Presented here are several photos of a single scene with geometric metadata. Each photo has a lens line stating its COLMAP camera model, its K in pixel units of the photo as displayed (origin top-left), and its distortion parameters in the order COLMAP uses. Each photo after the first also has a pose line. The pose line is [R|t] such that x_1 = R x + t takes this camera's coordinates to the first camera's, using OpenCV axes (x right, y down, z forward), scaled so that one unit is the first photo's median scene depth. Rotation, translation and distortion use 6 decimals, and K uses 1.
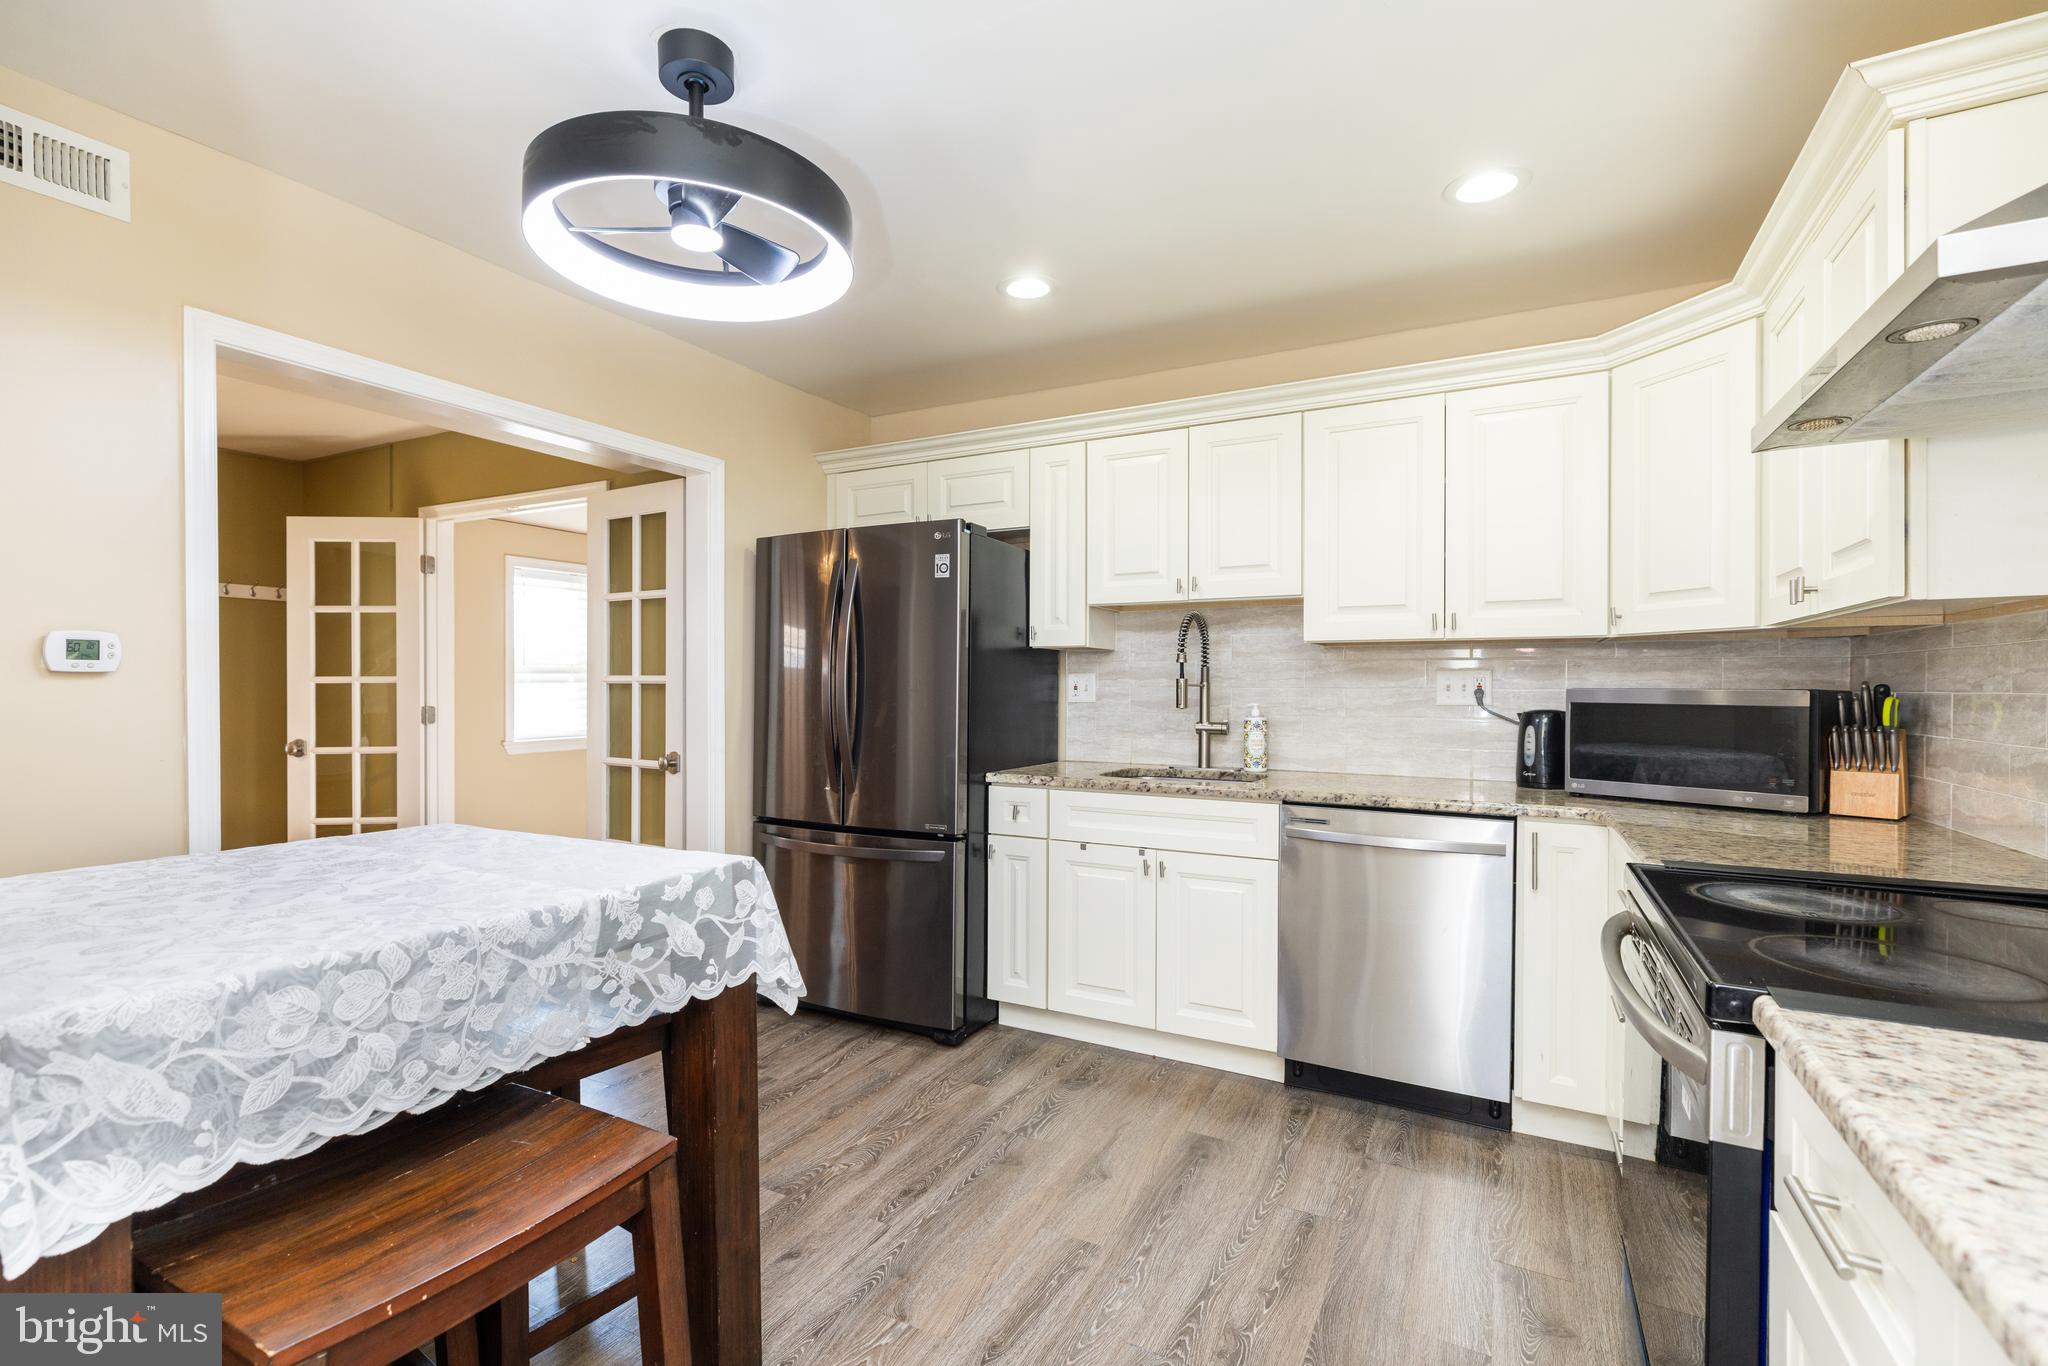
lens RADIAL K [[916.1, 0, 998.9], [0, 916.1, 680.1], [0, 0, 1]] dist [0.001107, 0.000086]
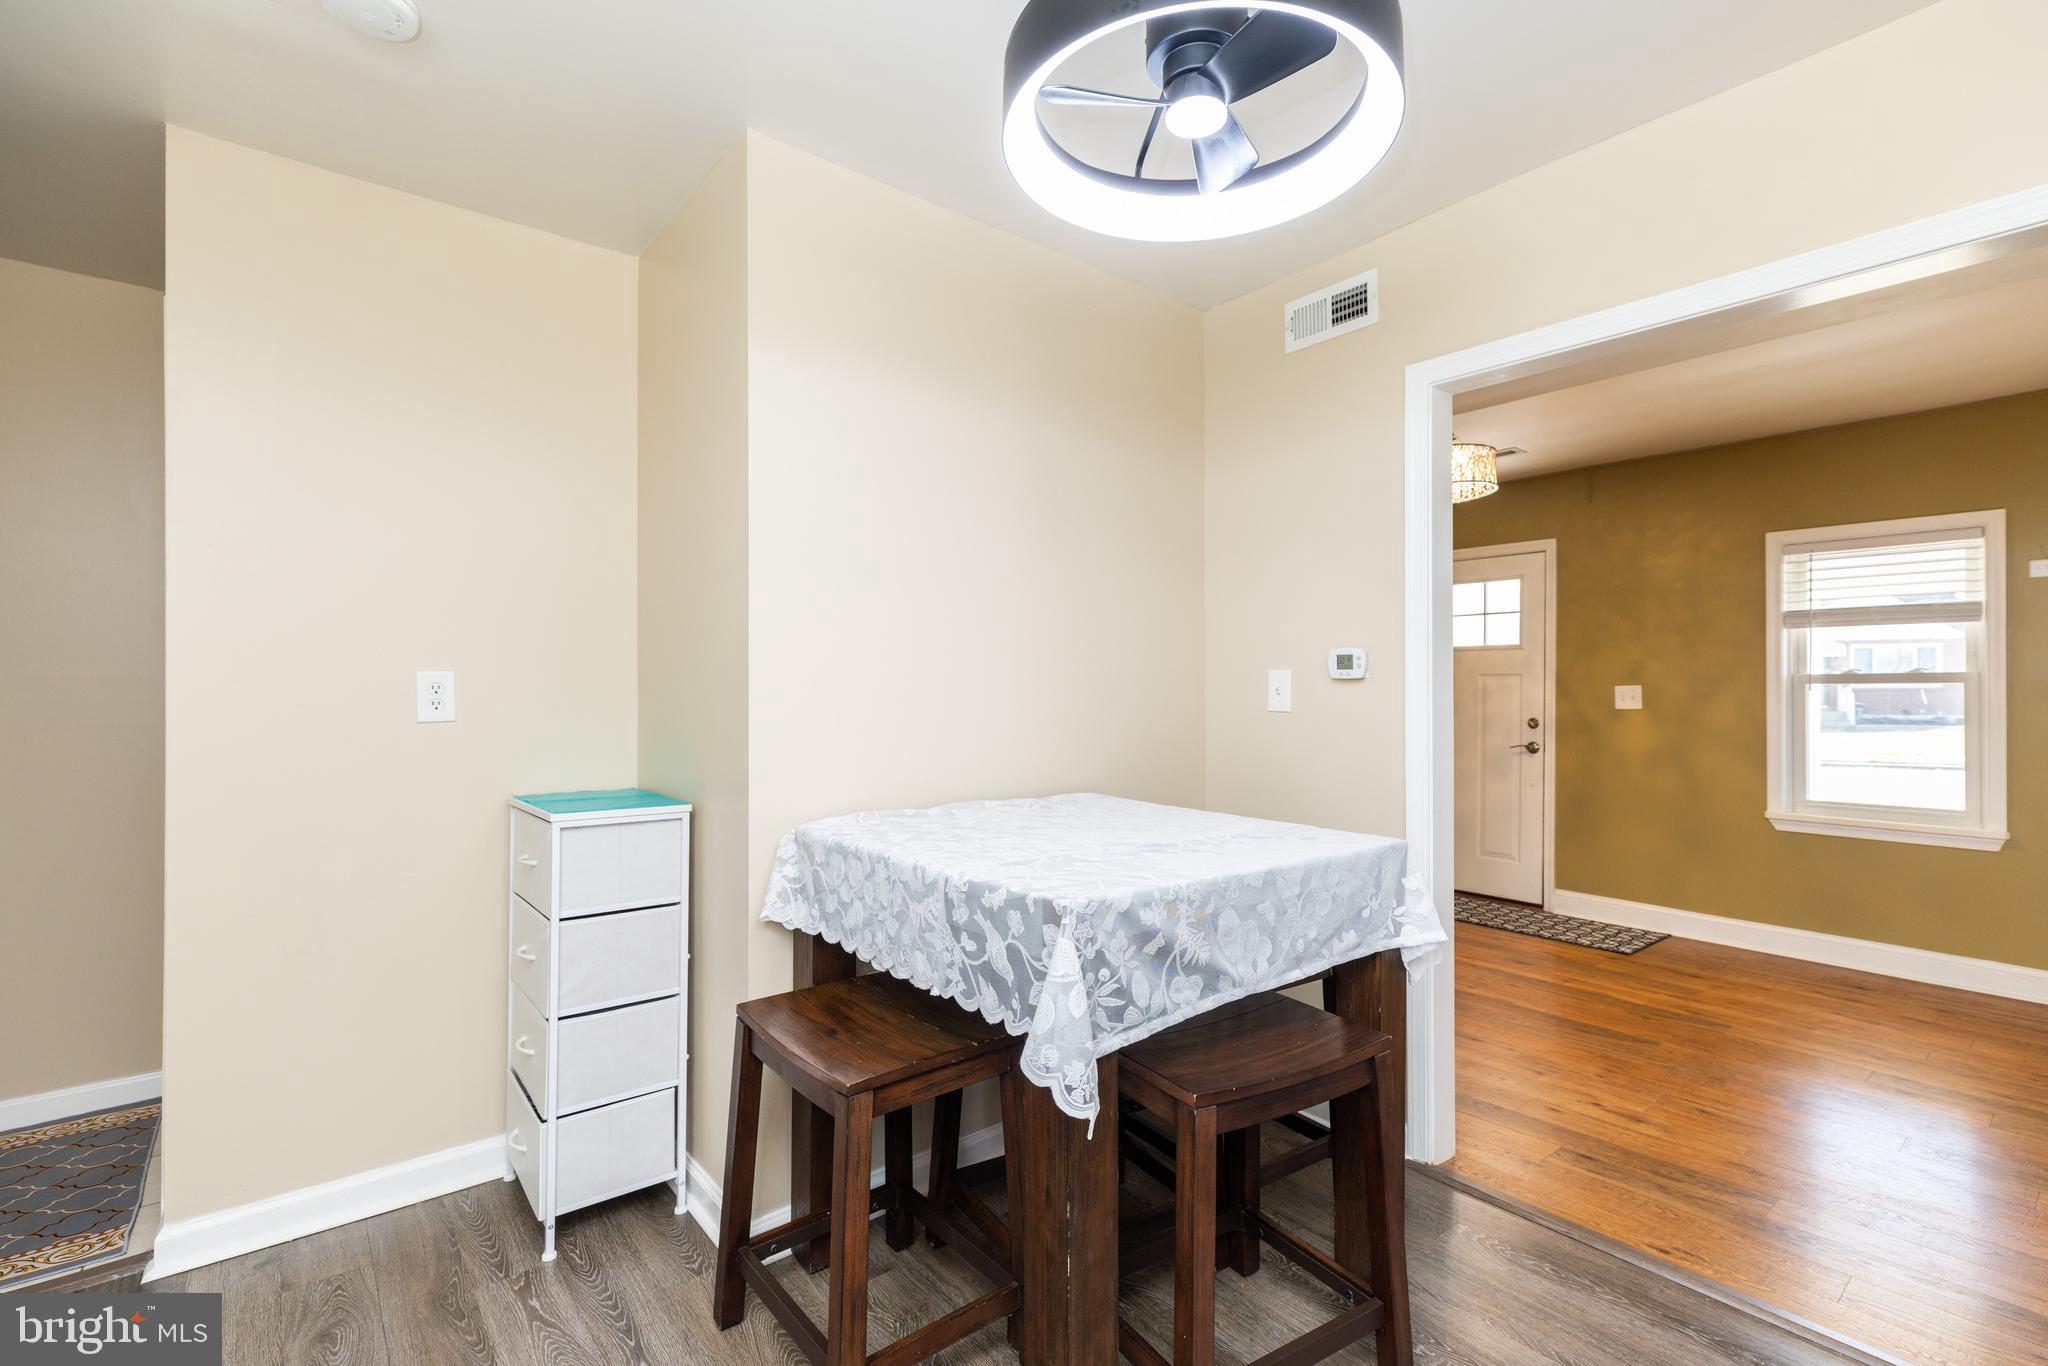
lens RADIAL K [[938.4, 0, 1058.0], [0, 938.4, 687.5], [0, 0, 1]] dist [-0.002204, -0.000491]
pose [[-0.360134, -0.001156, -0.932900, 0.420751], [0.003118, 0.999992, -0.002443, 0.005612], [0.932895, -0.003788, -0.360127, 1.085564]]
